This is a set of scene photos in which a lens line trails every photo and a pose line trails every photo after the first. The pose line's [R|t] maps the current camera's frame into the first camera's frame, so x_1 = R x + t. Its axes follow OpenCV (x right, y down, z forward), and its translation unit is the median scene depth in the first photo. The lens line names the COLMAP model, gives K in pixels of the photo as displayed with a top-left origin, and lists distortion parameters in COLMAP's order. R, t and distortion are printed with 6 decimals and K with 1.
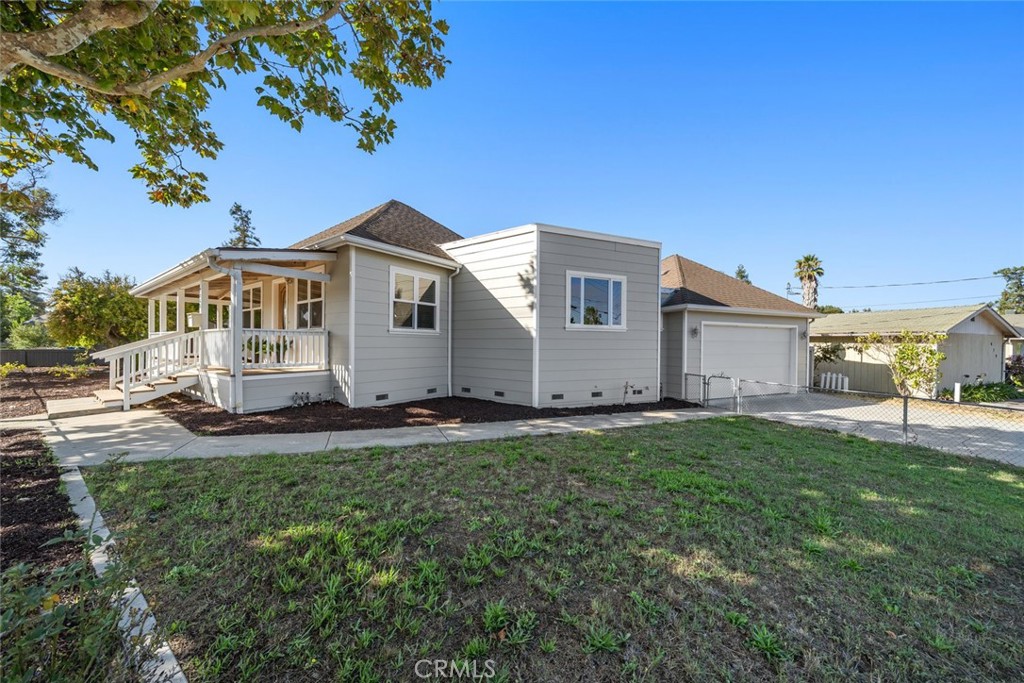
lens RADIAL K [[359.2, 0, 499.0], [0, 359.2, 344.2], [0, 0, 1]] dist [0.011748, -0.000011]
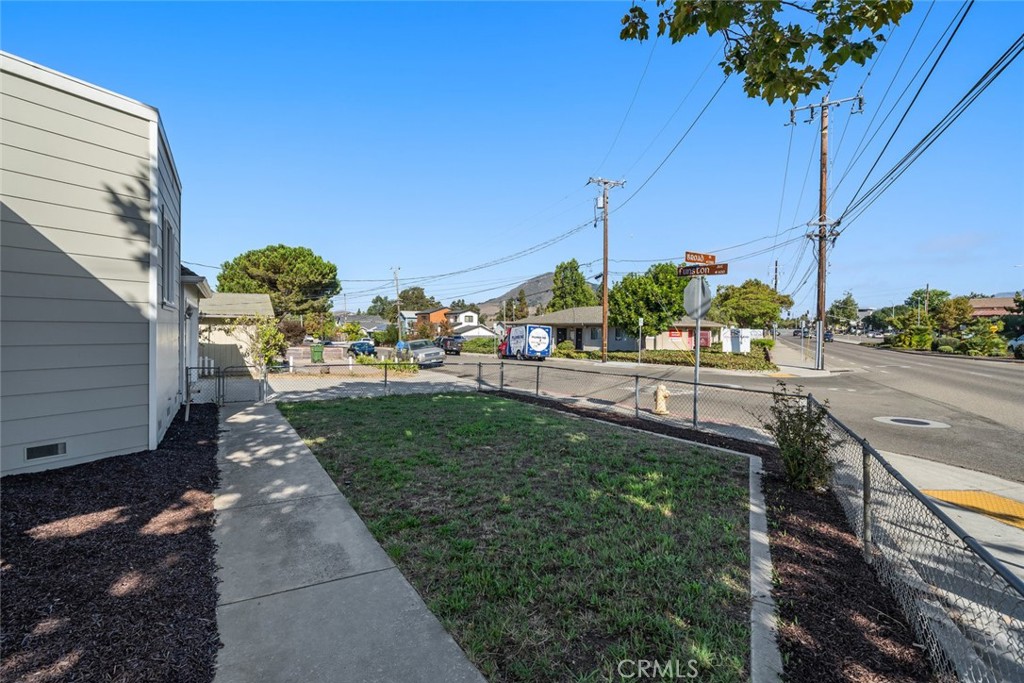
lens RADIAL K [[509.2, 0, 496.7], [0, 509.2, 331.5], [0, 0, 1]] dist [-0.000074, -0.000125]
pose [[-0.163449, -0.019271, 0.986364, -0.724186], [-0.004694, 0.999813, 0.018756, -0.018525], [-0.986541, -0.001564, -0.163508, 0.609116]]
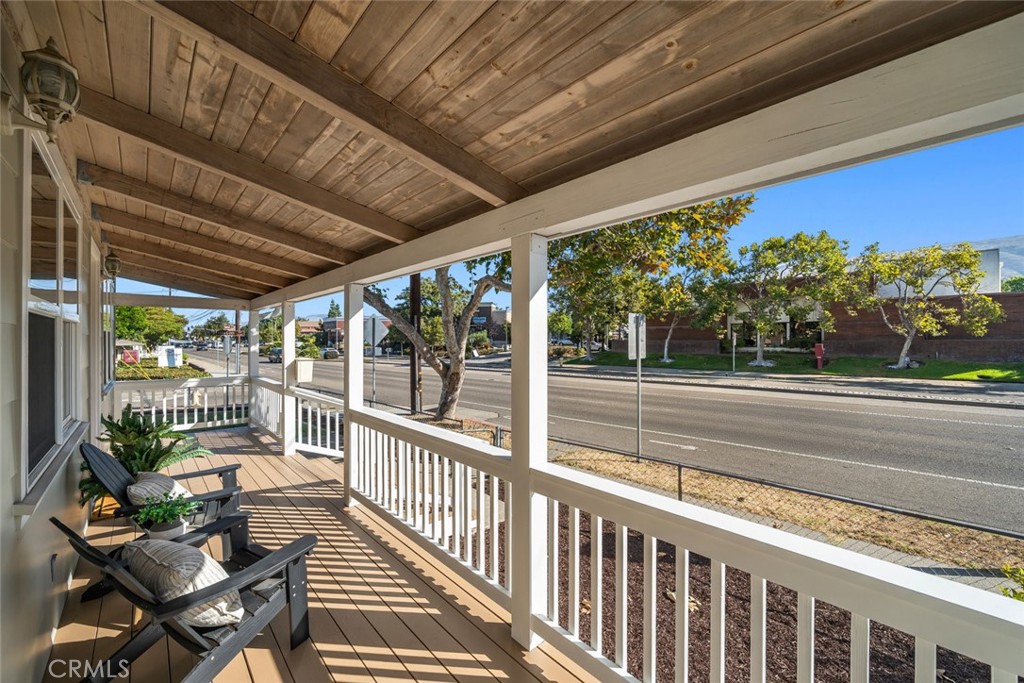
lens RADIAL K [[365.4, 0, 499.5], [0, 365.4, 342.0], [0, 0, 1]] dist [-0.001162, -0.000061]
pose [[-0.988157, -0.014965, 0.152717, -0.783444], [-0.014002, 0.999875, 0.007379, -0.032477], [-0.152809, 0.005153, -0.988242, 0.714665]]
